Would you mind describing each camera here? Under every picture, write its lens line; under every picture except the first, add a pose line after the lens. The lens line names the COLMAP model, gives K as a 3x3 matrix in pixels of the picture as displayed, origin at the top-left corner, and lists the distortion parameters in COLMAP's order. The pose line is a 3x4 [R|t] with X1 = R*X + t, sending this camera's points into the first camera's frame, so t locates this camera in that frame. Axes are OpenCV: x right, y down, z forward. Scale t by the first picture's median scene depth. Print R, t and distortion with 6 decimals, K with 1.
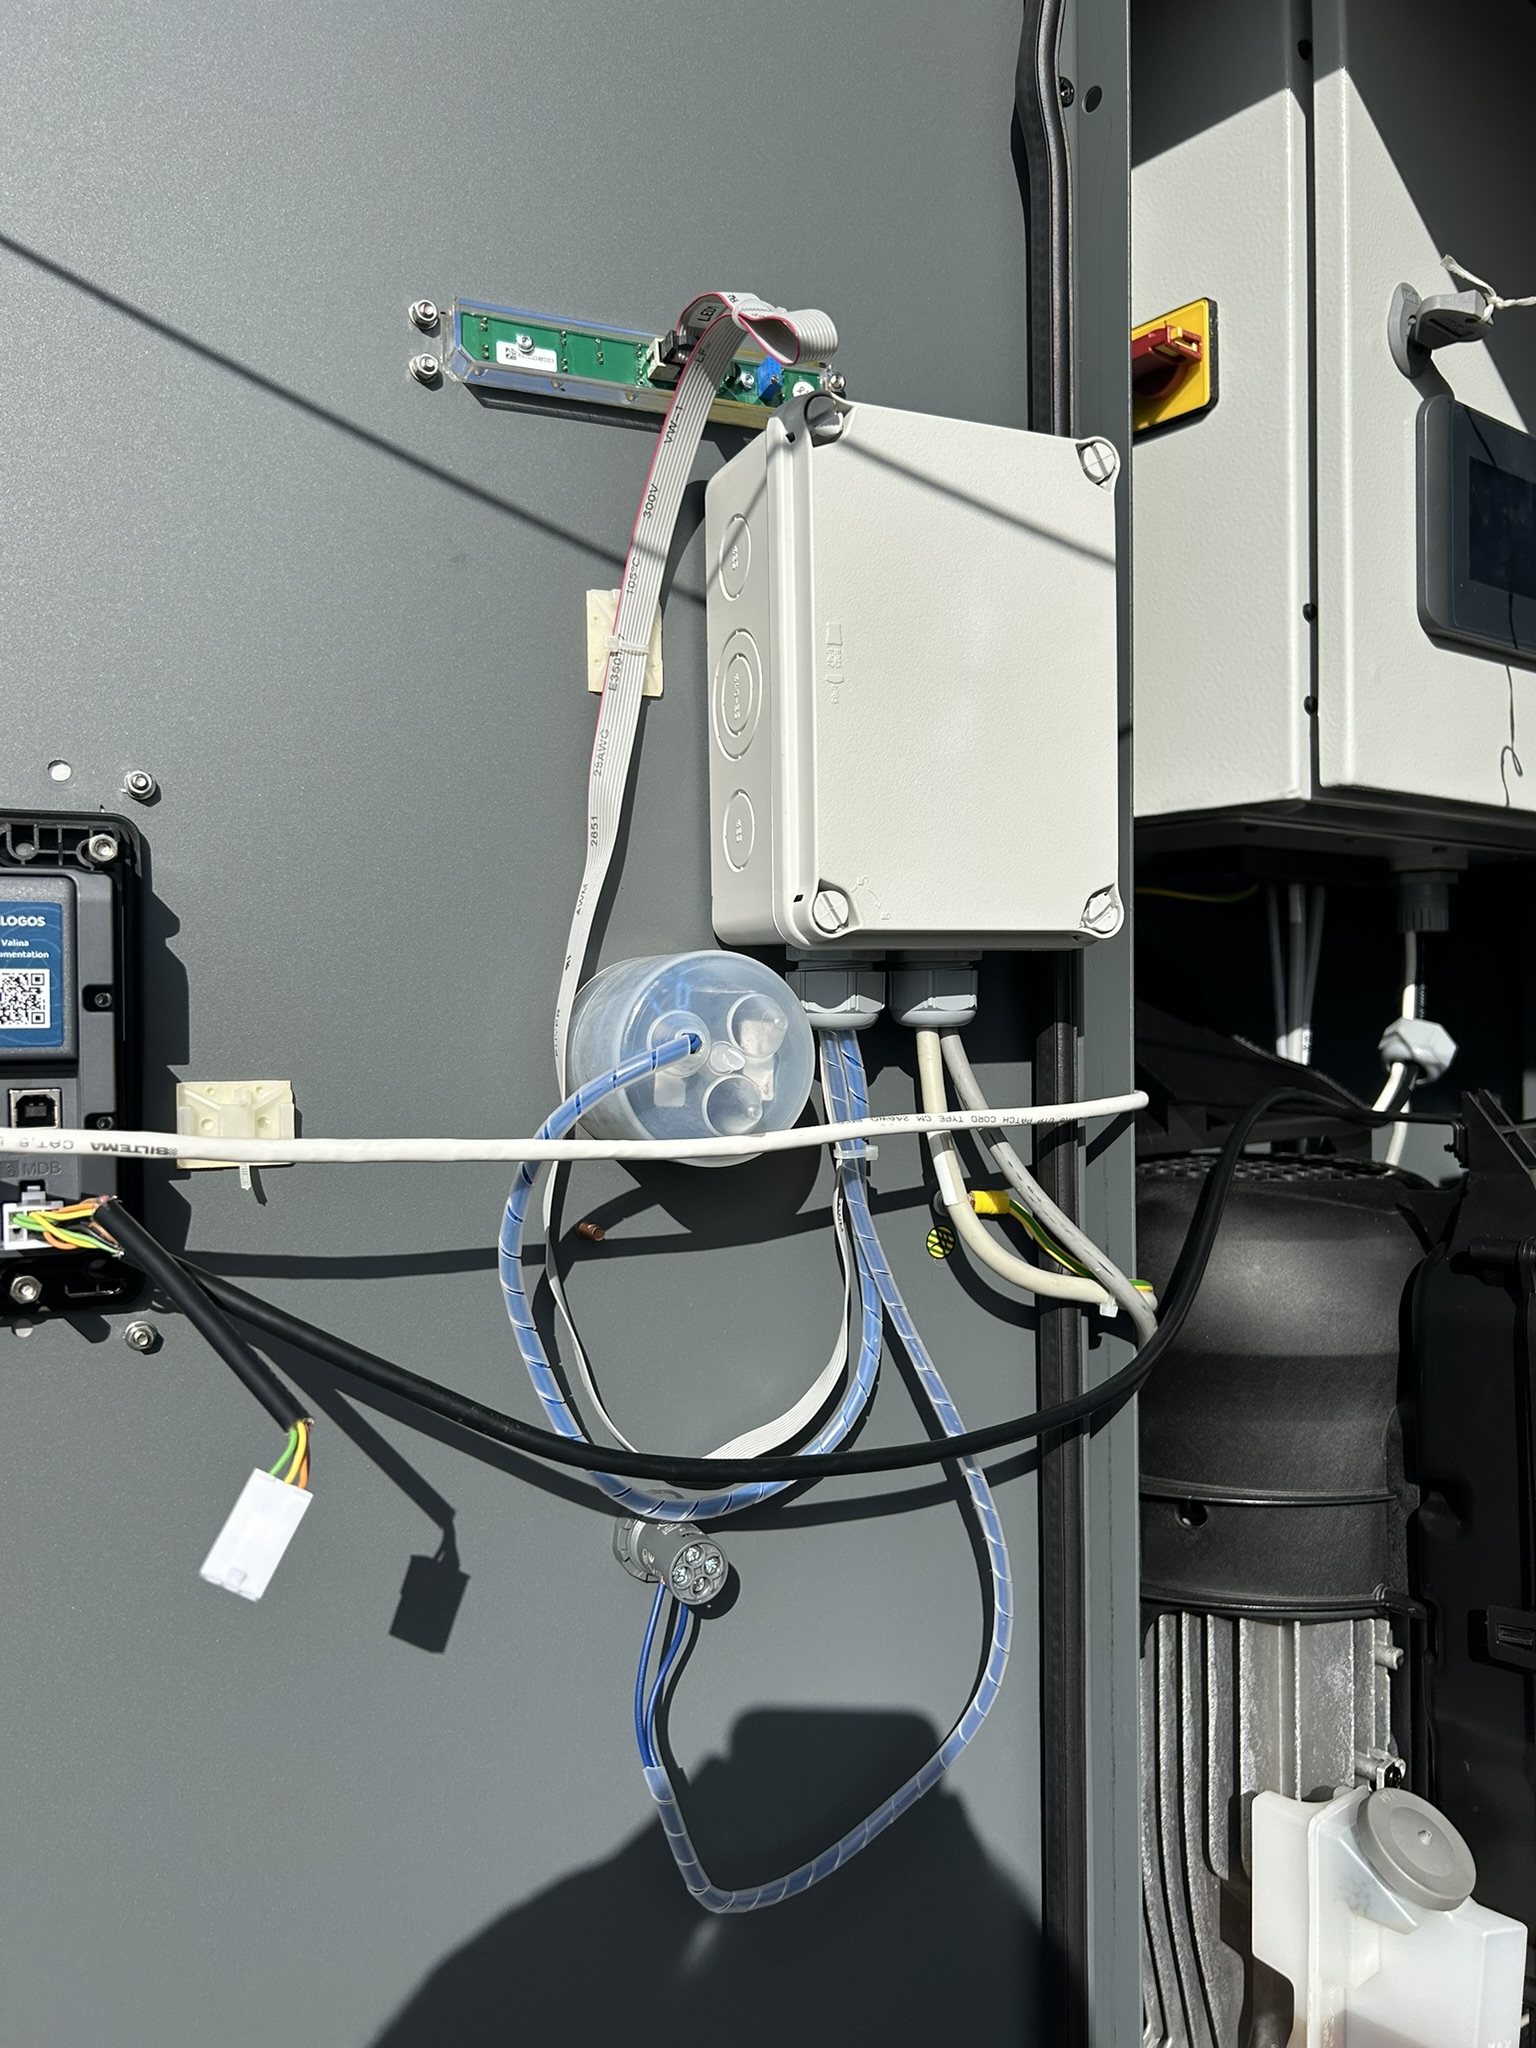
lens RADIAL K [[1568.3, 0, 769.6], [0, 1568.3, 1029.2], [0, 0, 1]] dist [0.037241, -0.053534]
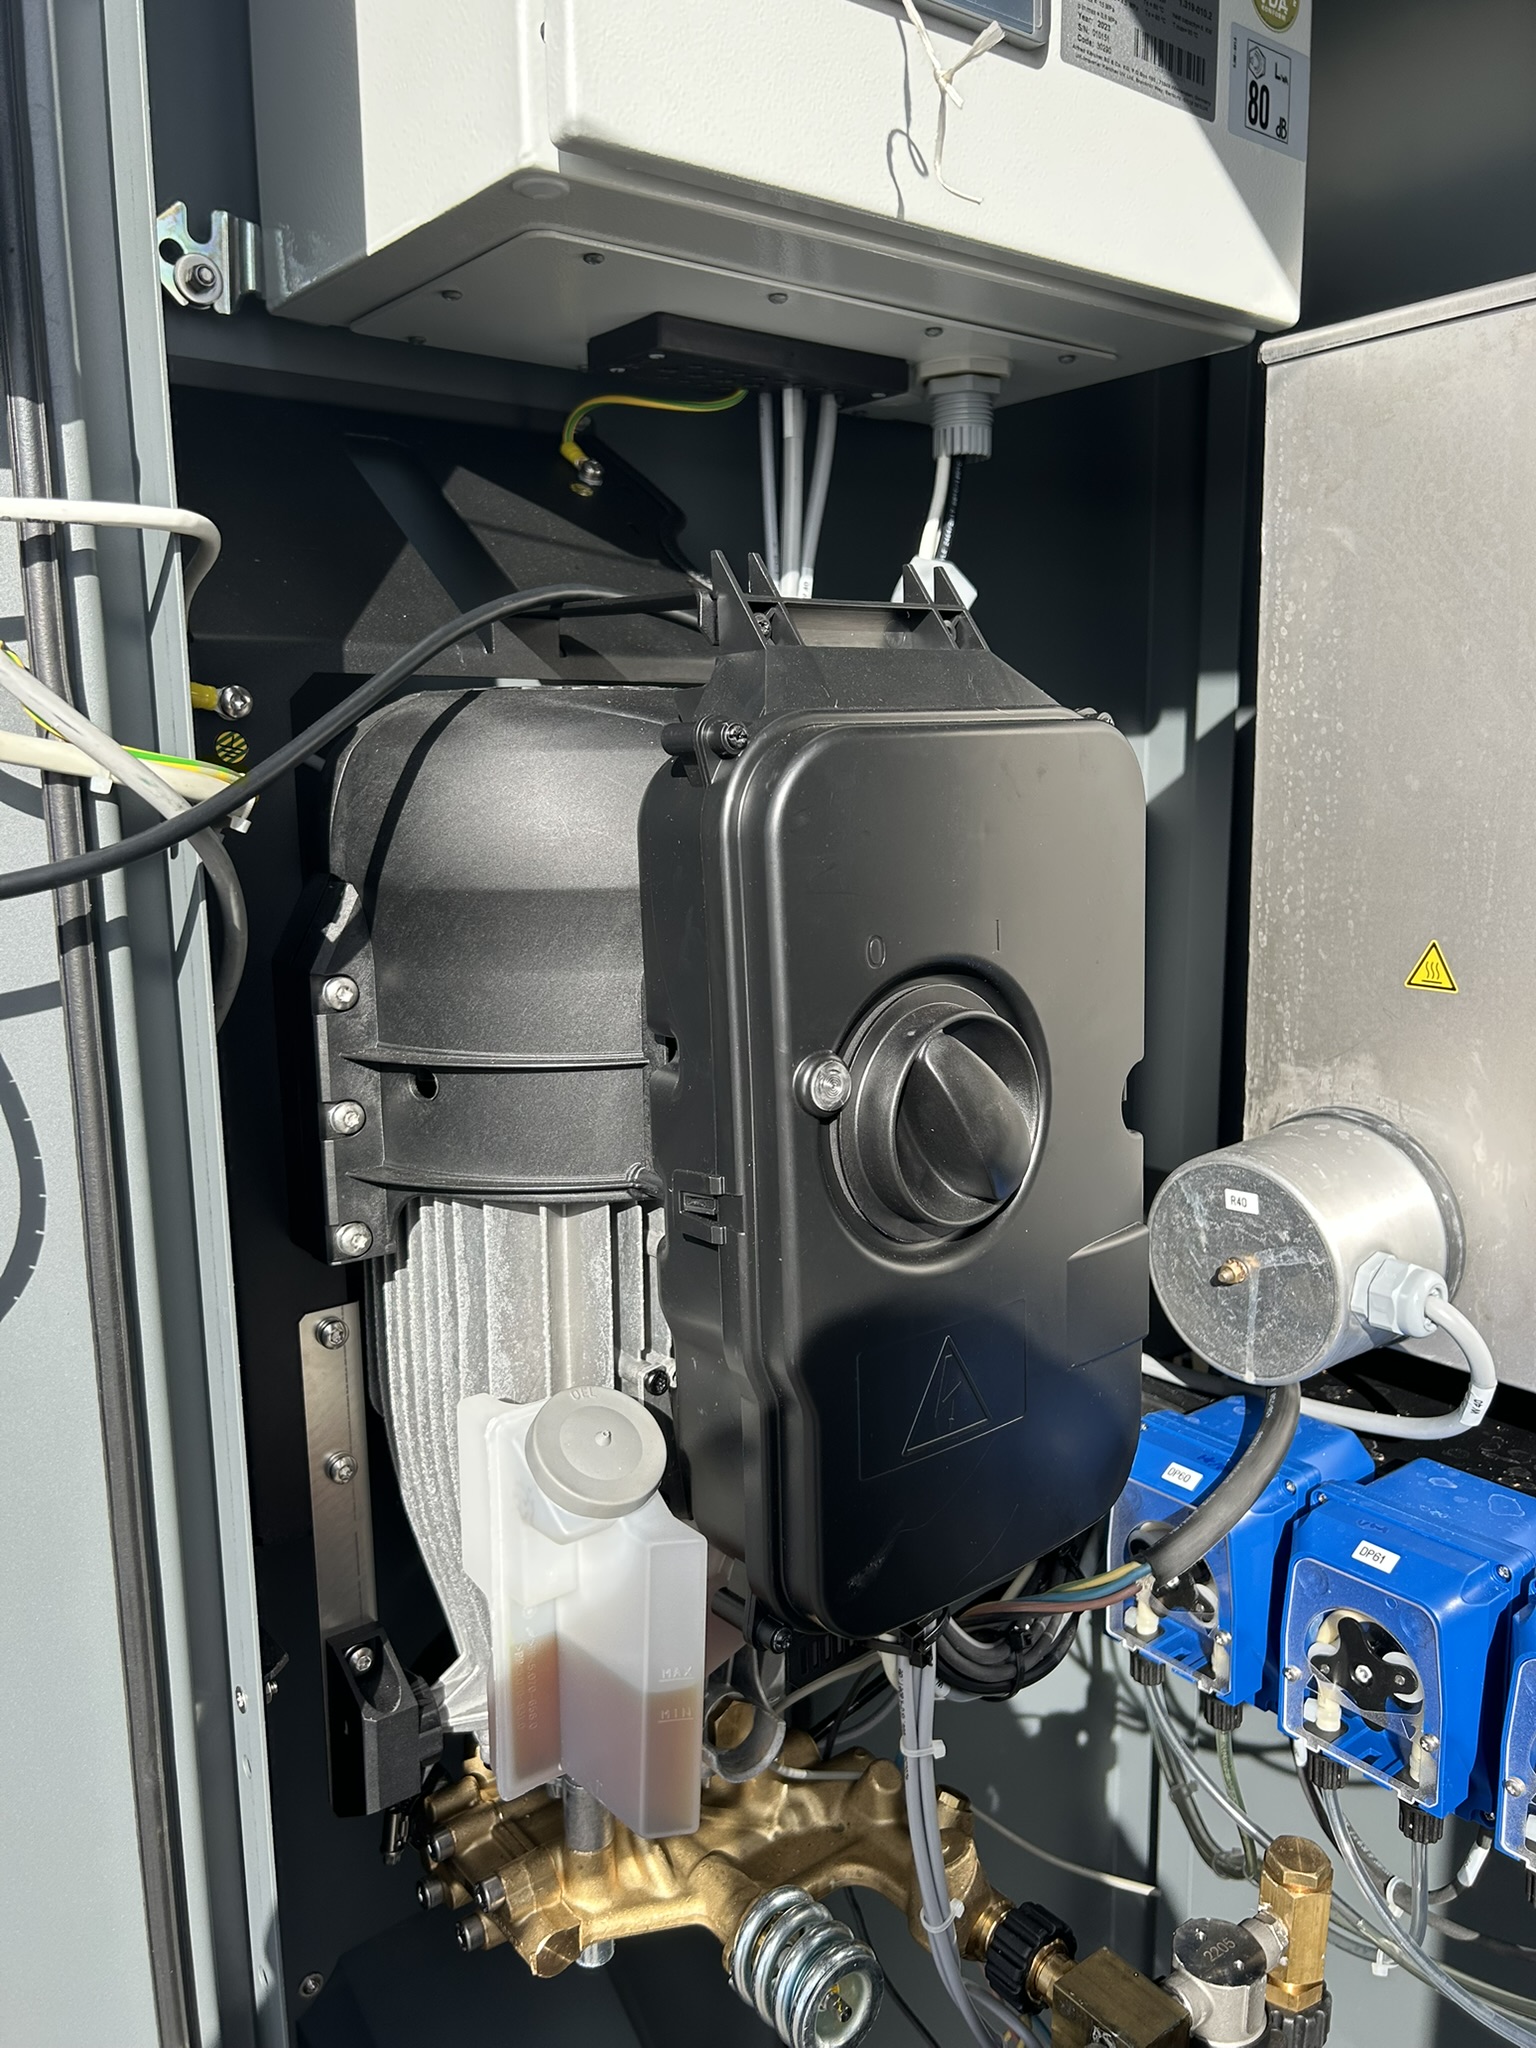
lens RADIAL K [[1568.3, 0, 769.6], [0, 1568.3, 1029.2], [0, 0, 1]] dist [0.037241, -0.053534]
pose [[0.999520, 0.004335, -0.030689, 0.611435], [0.000520, 0.987685, 0.156456, 0.189162], [0.030989, -0.156396, 0.987208, 0.236903]]
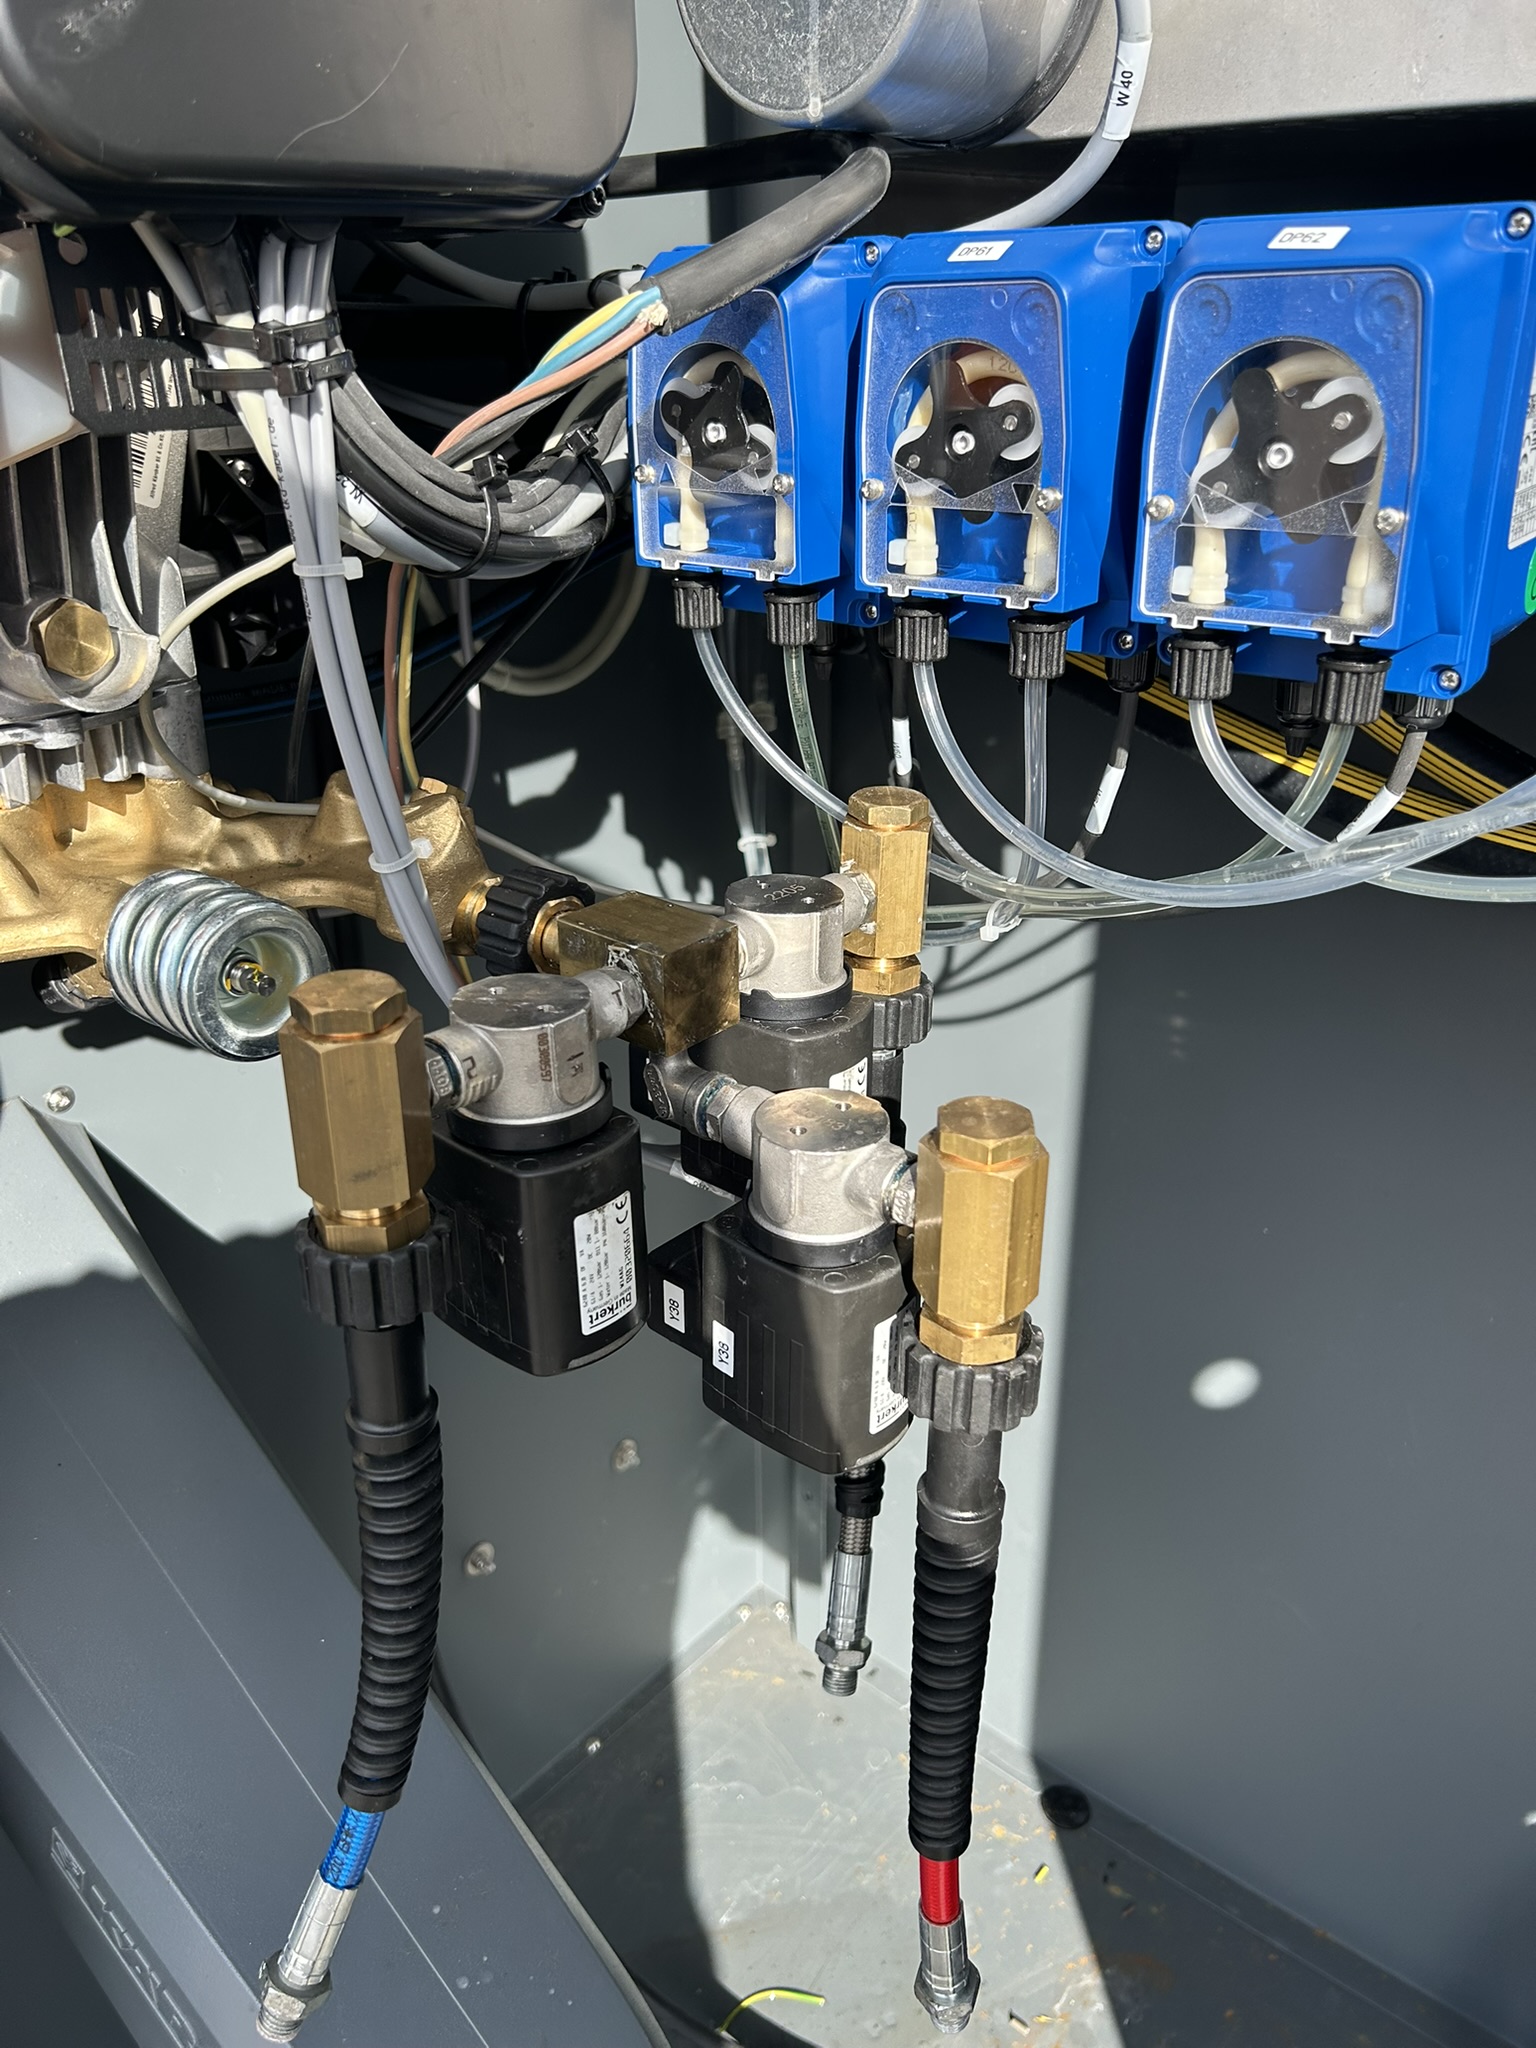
lens RADIAL K [[1577.2, 0, 766.6], [0, 1577.2, 1073.4], [0, 0, 1]] dist [0.112629, -0.210182]
pose [[0.985880, -0.071667, 0.151340, 0.758372], [0.003686, 0.912854, 0.408269, 0.771049], [-0.167411, -0.401946, 0.900229, 0.453036]]
